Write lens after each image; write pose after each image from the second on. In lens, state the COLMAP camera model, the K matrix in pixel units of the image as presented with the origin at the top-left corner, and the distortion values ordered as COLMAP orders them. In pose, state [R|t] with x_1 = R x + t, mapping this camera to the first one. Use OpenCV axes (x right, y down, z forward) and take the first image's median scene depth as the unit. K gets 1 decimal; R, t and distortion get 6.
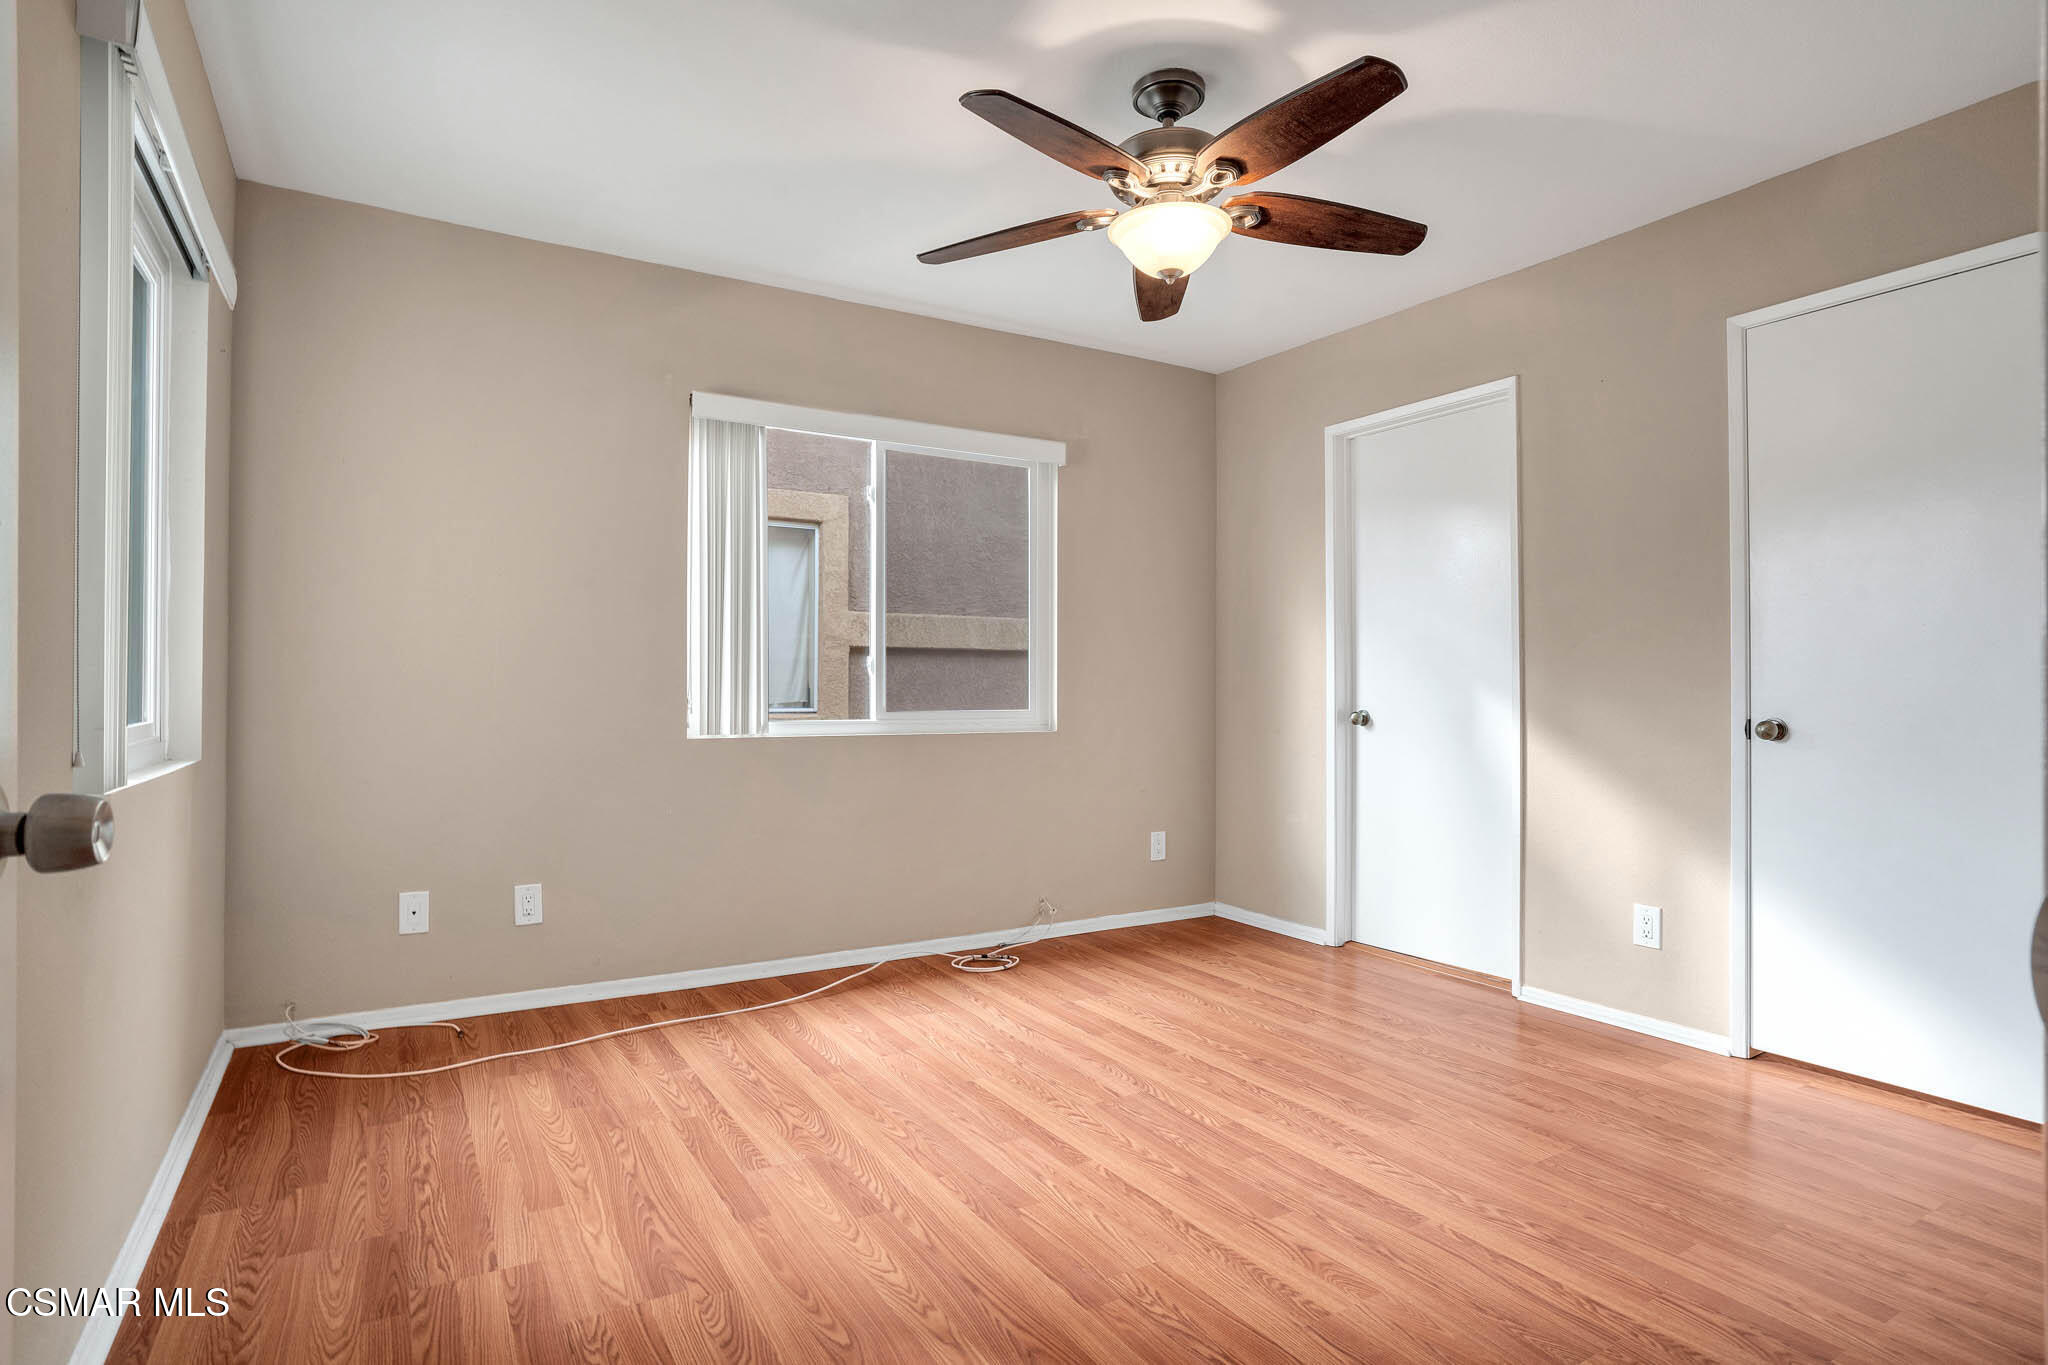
lens RADIAL K [[1059.7, 0, 1013.3], [0, 1059.7, 681.7], [0, 0, 1]] dist [-0.057483, 0.029874]
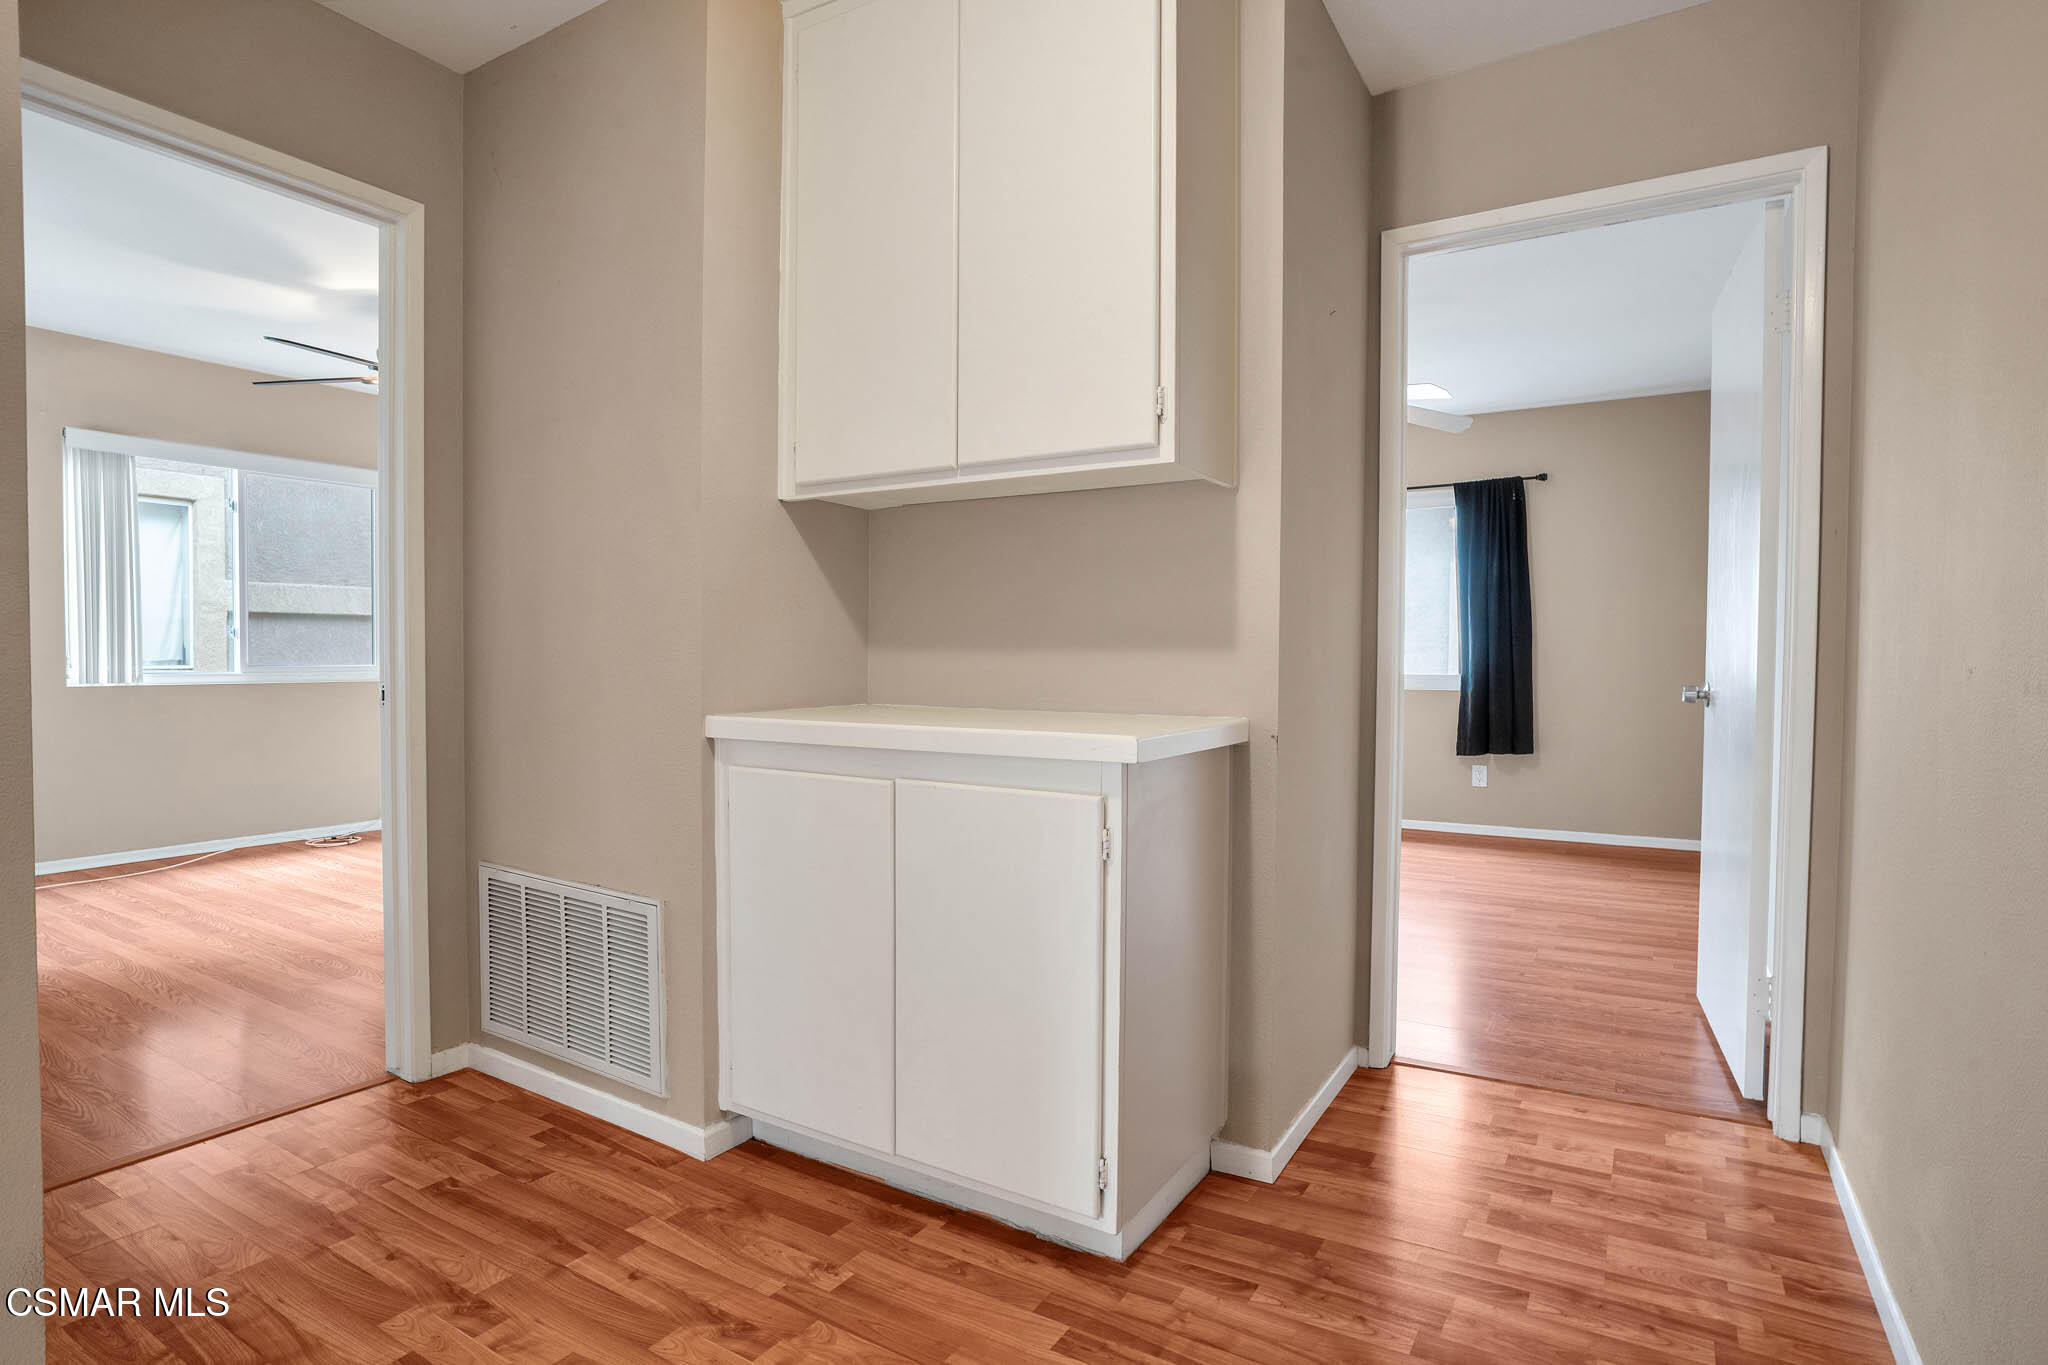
lens RADIAL K [[1059.7, 0, 1013.3], [0, 1059.7, 681.7], [0, 0, 1]] dist [-0.057483, 0.029874]
pose [[0.887789, -0.007608, 0.460189, 0.151028], [-0.010415, 0.999275, 0.036613, -0.012688], [-0.460134, -0.037297, 0.887066, -0.690627]]
